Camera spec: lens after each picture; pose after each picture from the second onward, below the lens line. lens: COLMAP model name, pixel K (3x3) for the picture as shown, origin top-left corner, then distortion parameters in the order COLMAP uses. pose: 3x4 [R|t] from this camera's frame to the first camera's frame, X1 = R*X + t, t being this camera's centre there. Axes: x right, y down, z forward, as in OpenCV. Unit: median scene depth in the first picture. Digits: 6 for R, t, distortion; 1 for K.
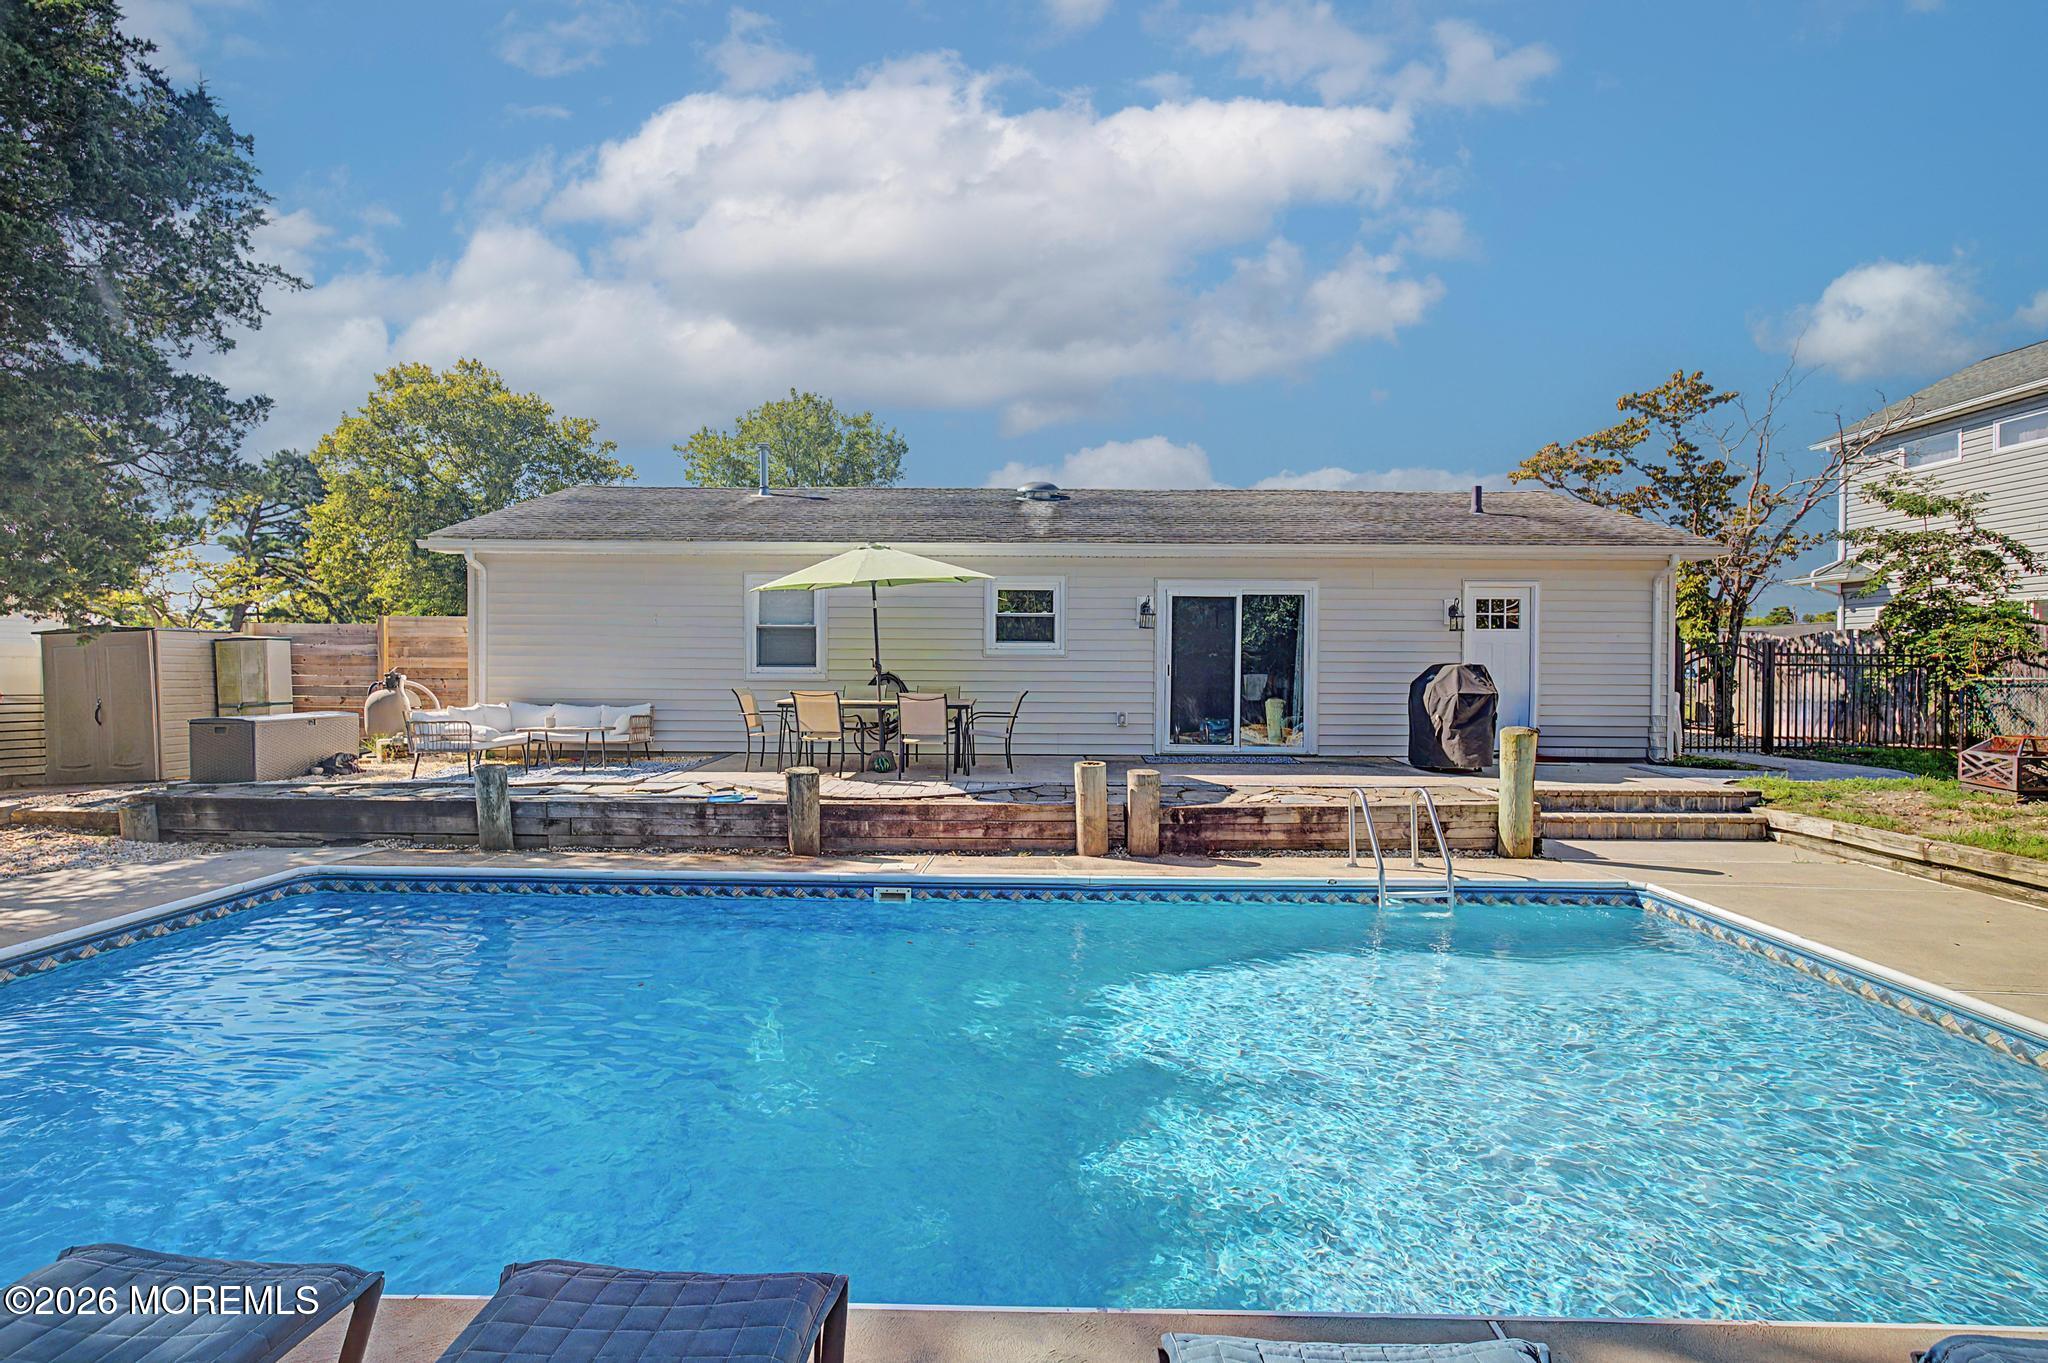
lens RADIAL K [[987.0, 0, 1024.0], [0, 987.0, 681.5], [0, 0, 1]] dist [-0.002379, 0.000085]
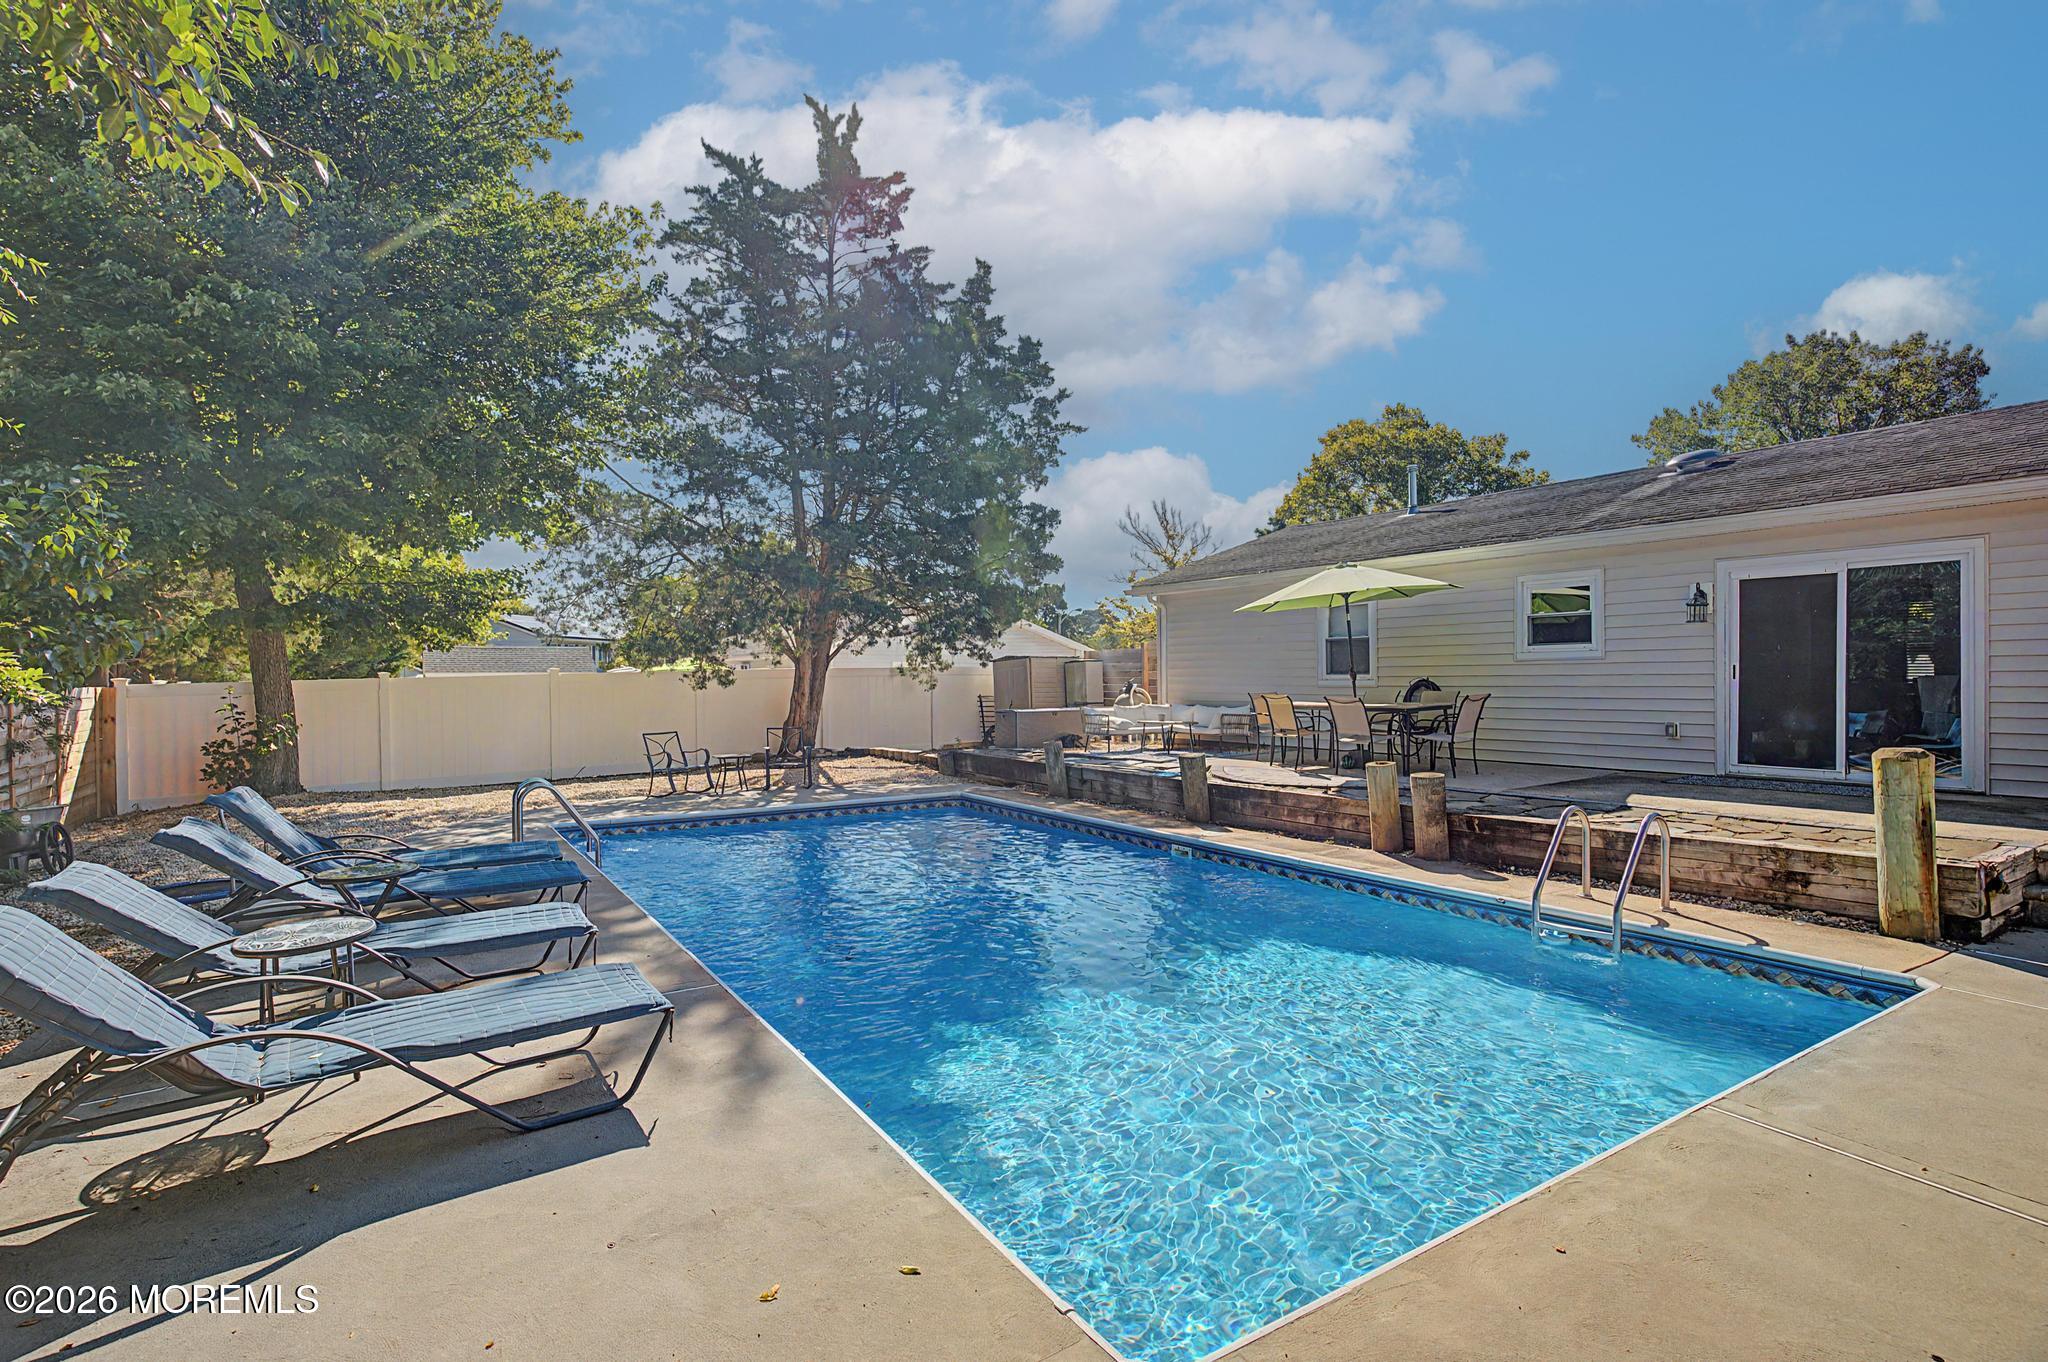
lens RADIAL K [[987.0, 0, 1024.0], [0, 987.0, 681.0], [0, 0, 1]] dist [-0.002379, 0.000085]
pose [[0.553711, -0.008092, -0.832670, 0.571992], [-0.000296, 0.999951, -0.009914, 0.004776], [0.832709, 0.005737, 0.553681, 0.080872]]
